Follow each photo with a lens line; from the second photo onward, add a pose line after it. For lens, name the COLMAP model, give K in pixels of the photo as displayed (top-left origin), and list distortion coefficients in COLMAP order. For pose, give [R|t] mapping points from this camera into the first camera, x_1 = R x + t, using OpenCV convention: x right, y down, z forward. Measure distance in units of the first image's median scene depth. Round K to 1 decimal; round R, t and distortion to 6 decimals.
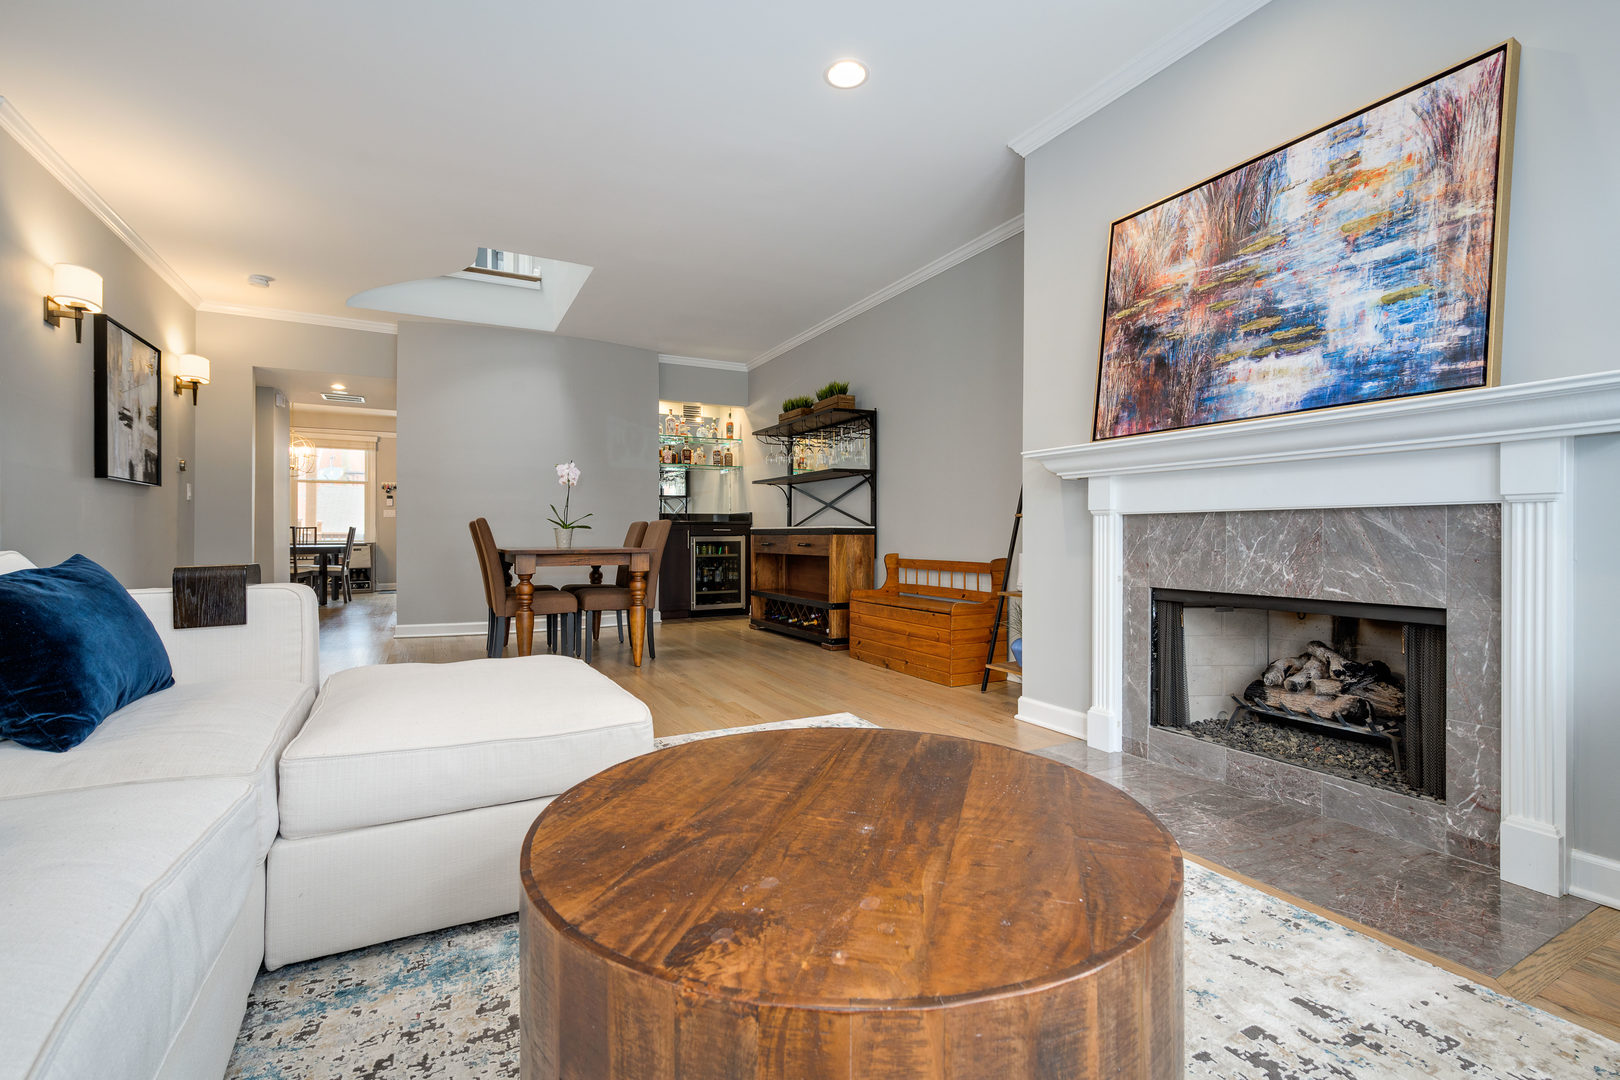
lens RADIAL K [[728.3, 0, 802.6], [0, 728.3, 531.1], [0, 0, 1]] dist [0.001693, -0.000038]
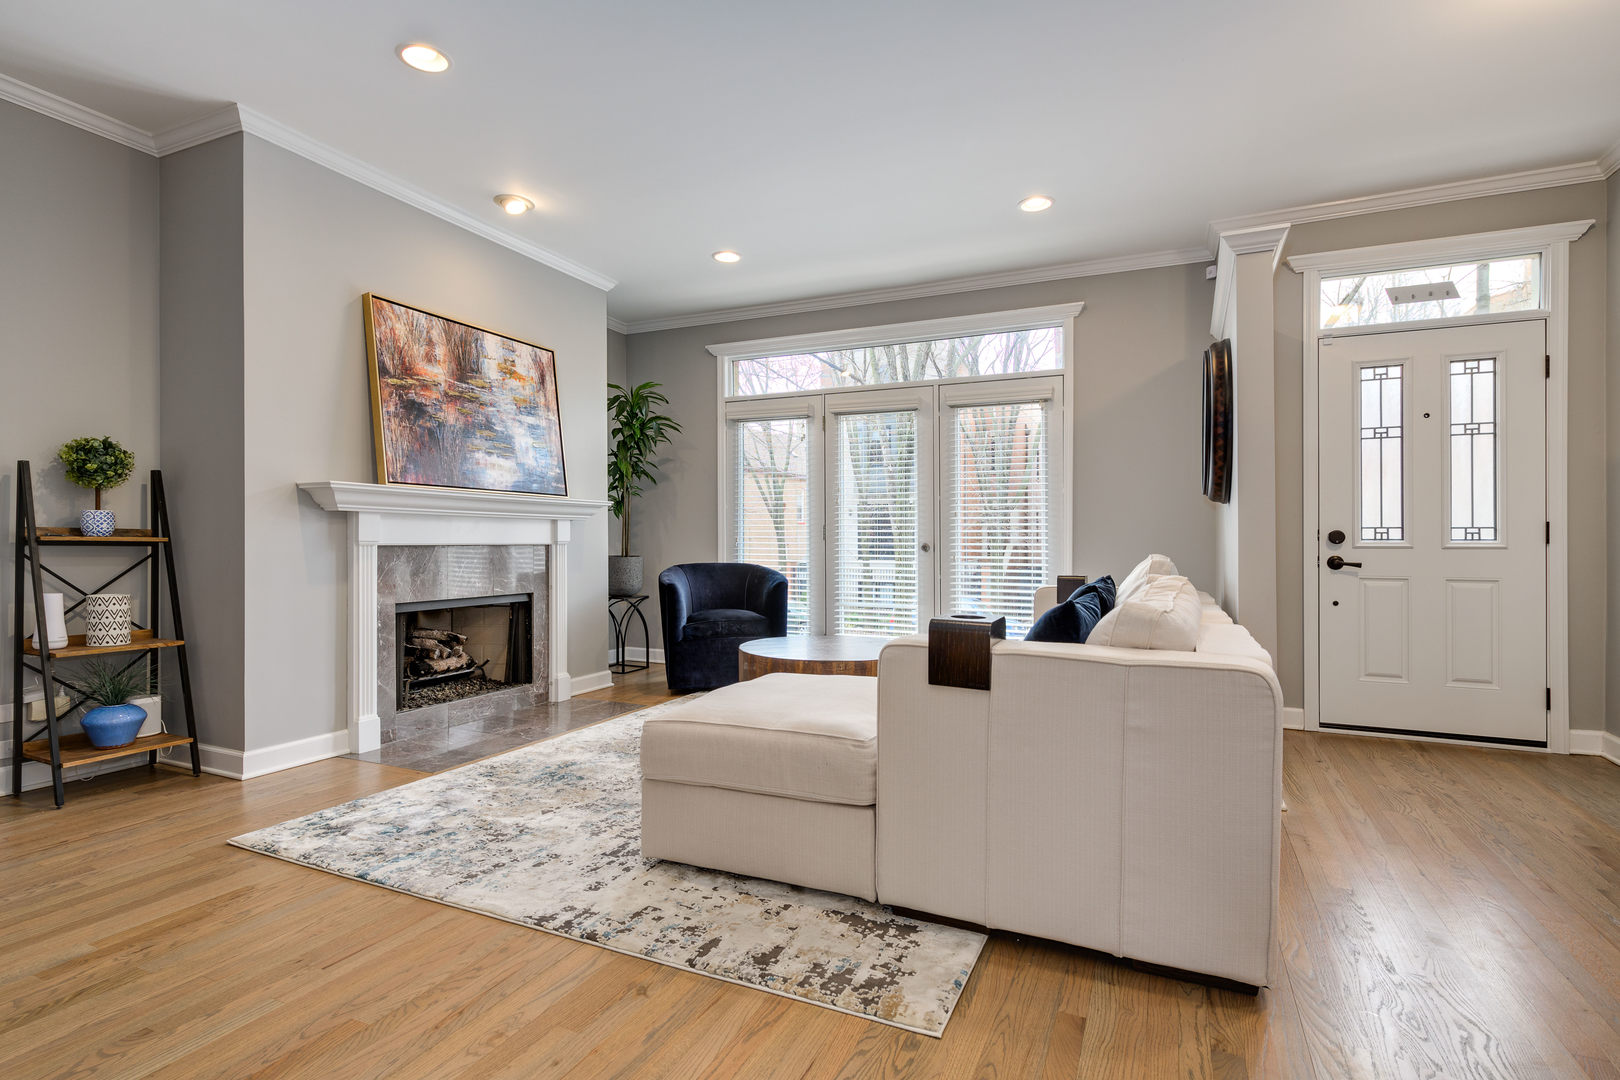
lens RADIAL K [[728.3, 0, 802.6], [0, 728.3, 531.1], [0, 0, 1]] dist [0.001693, -0.000038]
pose [[-0.604821, 0.010693, 0.796290, -1.068227], [-0.006242, 0.999815, -0.018167, -0.033154], [-0.796337, -0.015958, -0.604642, 1.346185]]
